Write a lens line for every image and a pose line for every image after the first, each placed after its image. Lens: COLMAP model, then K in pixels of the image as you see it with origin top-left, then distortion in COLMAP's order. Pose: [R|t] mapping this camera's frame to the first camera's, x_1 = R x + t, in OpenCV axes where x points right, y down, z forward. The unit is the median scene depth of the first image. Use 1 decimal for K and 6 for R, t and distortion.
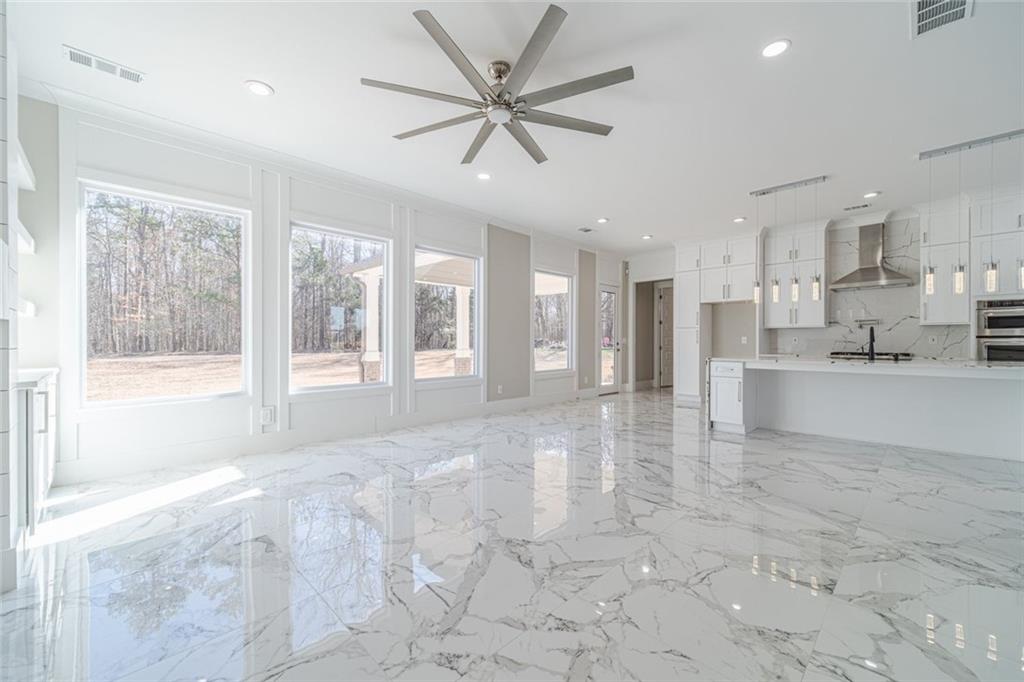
lens RADIAL K [[411.0, 0, 516.7], [0, 411.0, 343.8], [0, 0, 1]] dist [0.005884, -0.000314]
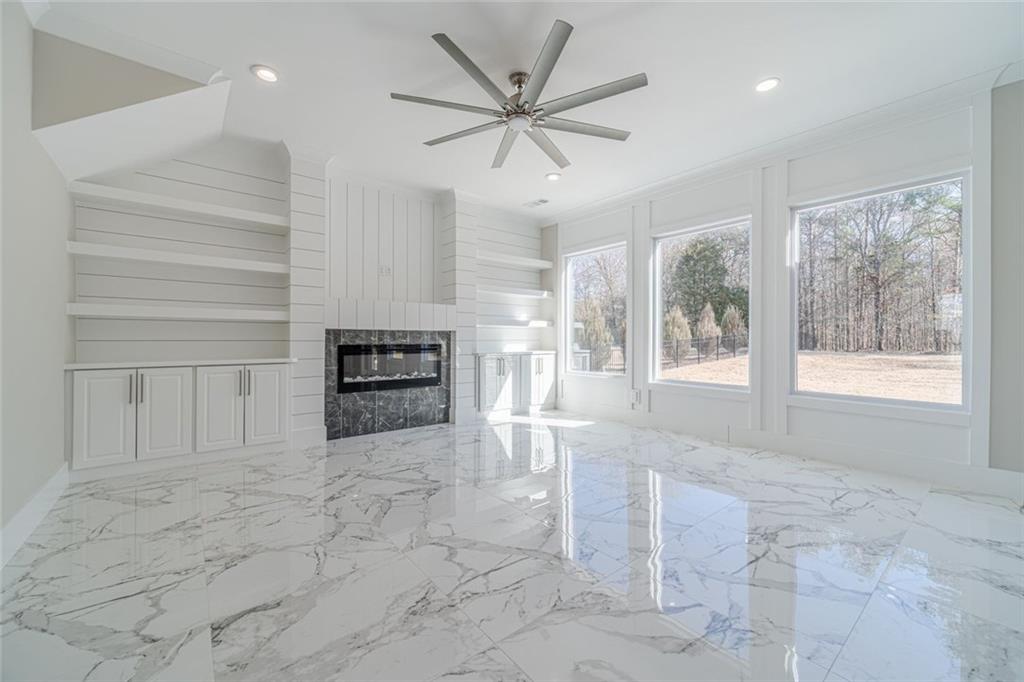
lens RADIAL K [[403.5, 0, 512.4], [0, 403.5, 336.4], [0, 0, 1]] dist [0.004031, 0.000094]
pose [[-0.111092, -0.004501, -0.993800, 0.549679], [-0.008045, 0.999961, -0.003630, -0.003354], [0.993778, 0.007591, -0.111124, 0.612372]]
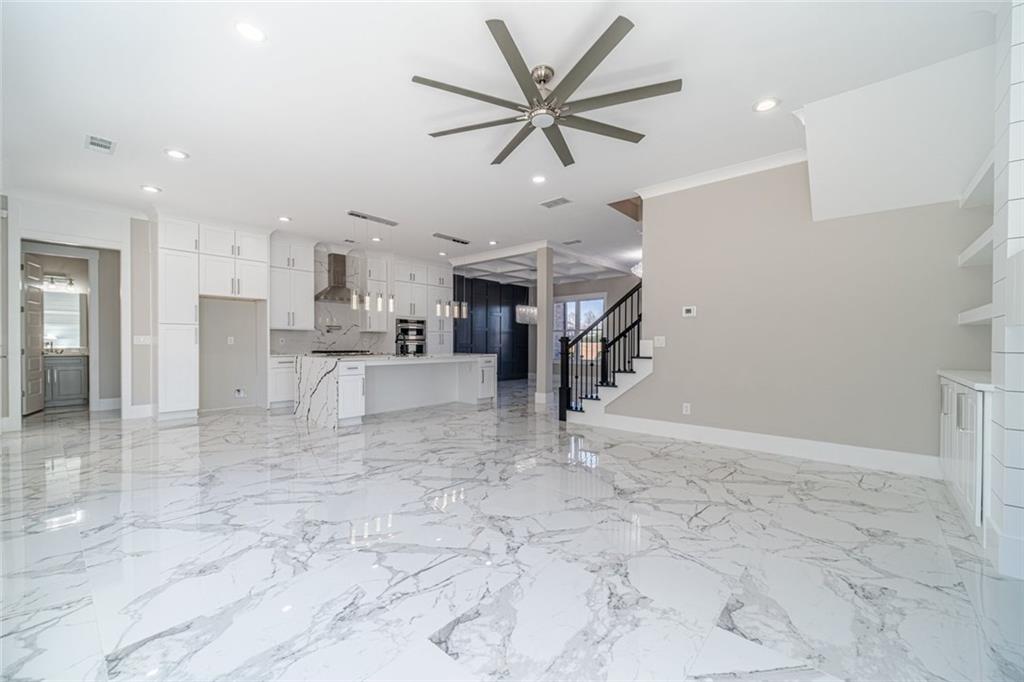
lens RADIAL K [[403.5, 0, 514.7], [0, 403.5, 345.4], [0, 0, 1]] dist [0.007508, 0.000025]
pose [[-0.069627, -0.007517, 0.997545, -0.575815], [0.001102, 0.999970, 0.007612, -0.005369], [-0.997573, 0.001629, -0.069616, 0.633042]]
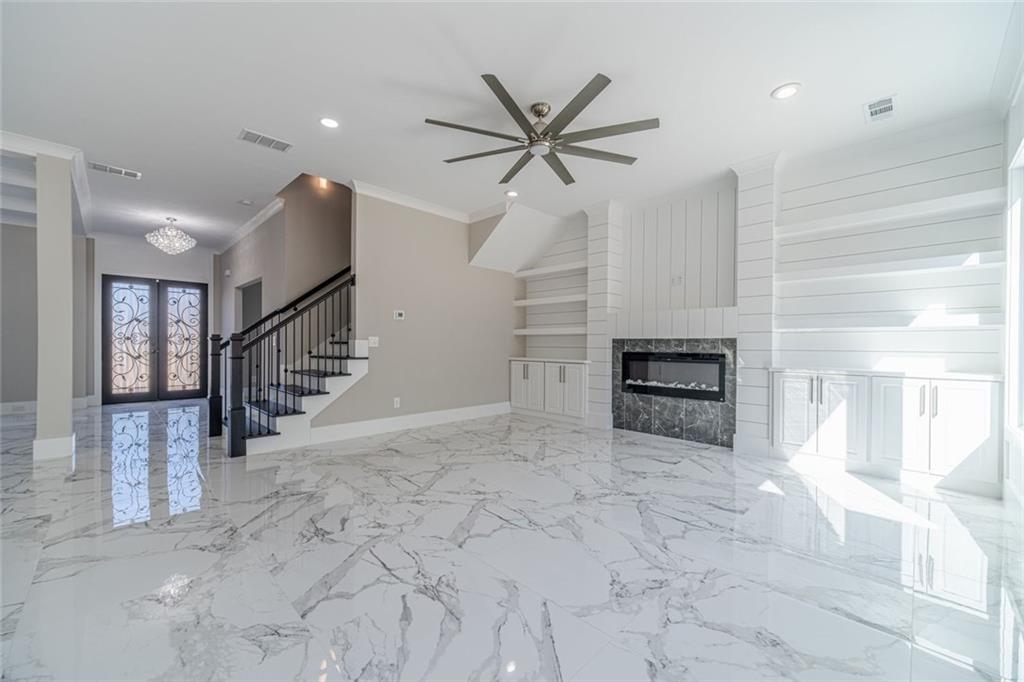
lens RADIAL K [[403.5, 0, 514.7], [0, 403.5, 345.4], [0, 0, 1]] dist [0.007508, 0.000025]
pose [[-0.999951, -0.007180, 0.006779, 0.008898], [-0.007129, 0.999947, 0.007448, -0.007685], [-0.006832, 0.007399, -0.999949, 1.191474]]
